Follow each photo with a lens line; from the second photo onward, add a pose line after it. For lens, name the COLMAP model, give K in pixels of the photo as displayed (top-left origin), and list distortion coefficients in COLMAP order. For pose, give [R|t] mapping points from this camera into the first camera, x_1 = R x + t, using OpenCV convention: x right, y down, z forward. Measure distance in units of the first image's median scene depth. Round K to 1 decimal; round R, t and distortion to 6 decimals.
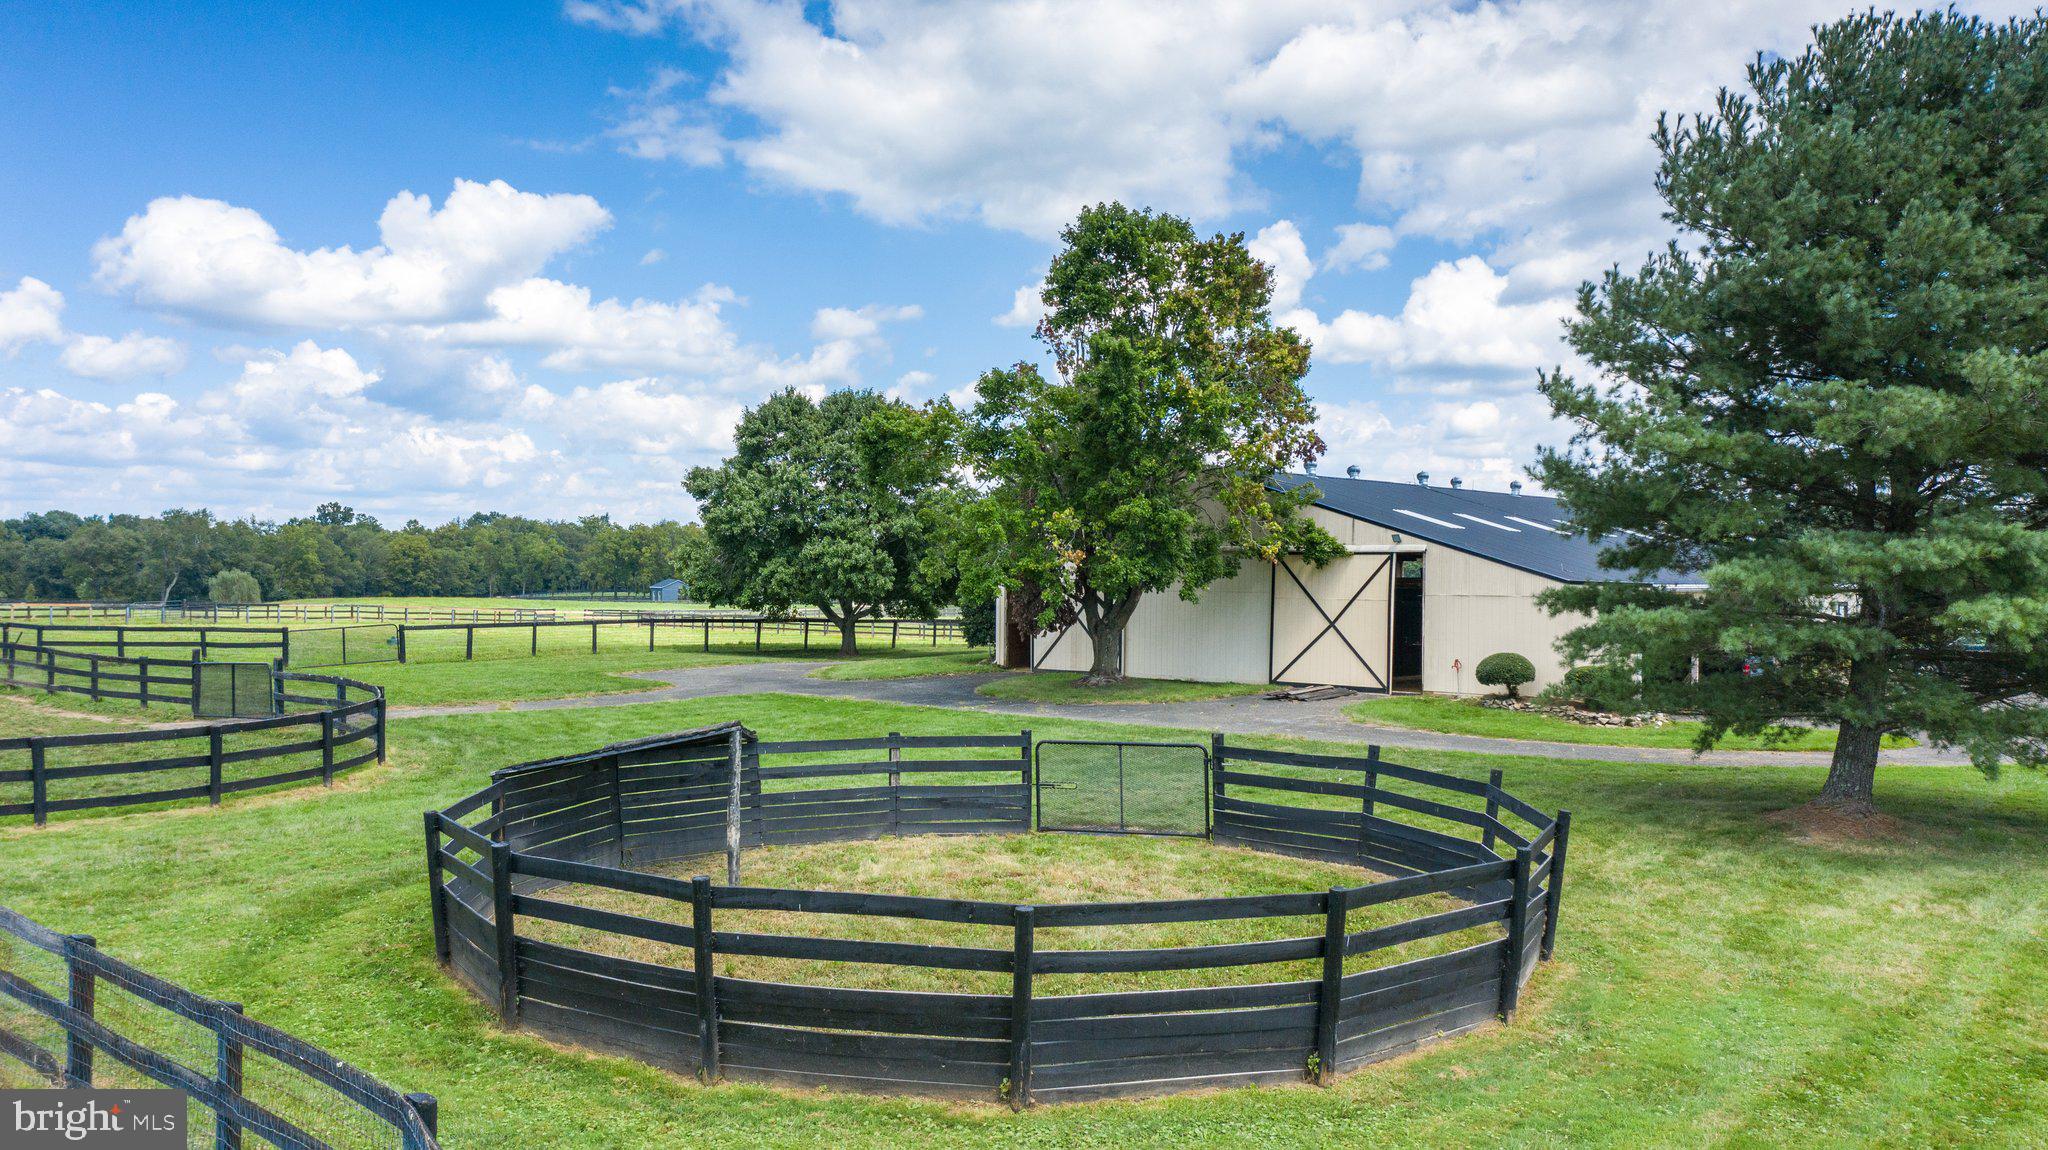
lens RADIAL K [[1631.8, 0, 1024.0], [0, 1631.8, 575.0], [0, 0, 1]] dist [-0.008712, 0.005889]
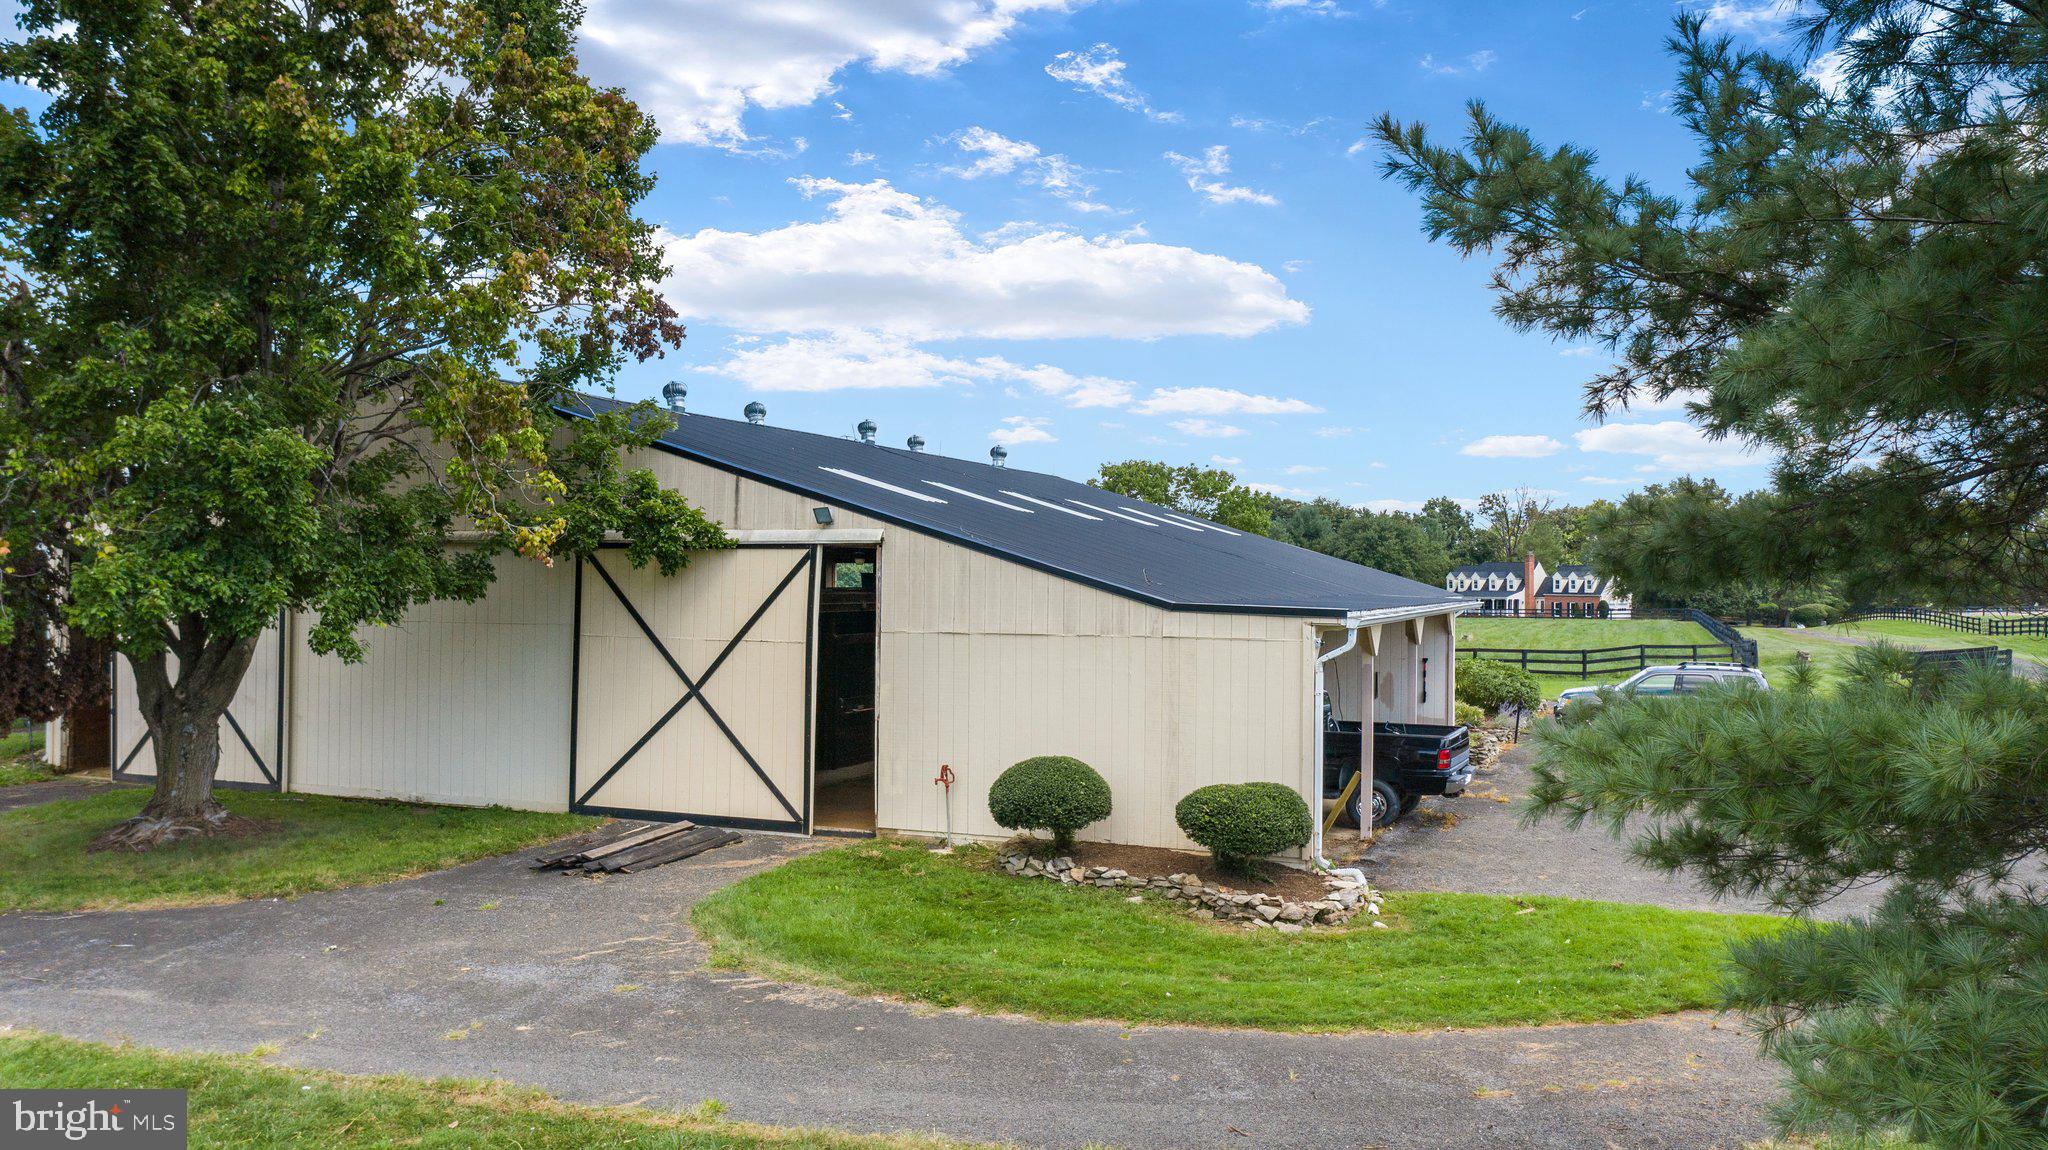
lens RADIAL K [[1631.8, 0, 1024.0], [0, 1631.8, 575.0], [0, 0, 1]] dist [-0.008712, 0.005889]
pose [[0.941909, 0.000403, 0.335867, 0.118703], [-0.000261, 1.000000, -0.000470, -0.004294], [-0.335867, 0.000355, 0.941909, 0.510729]]
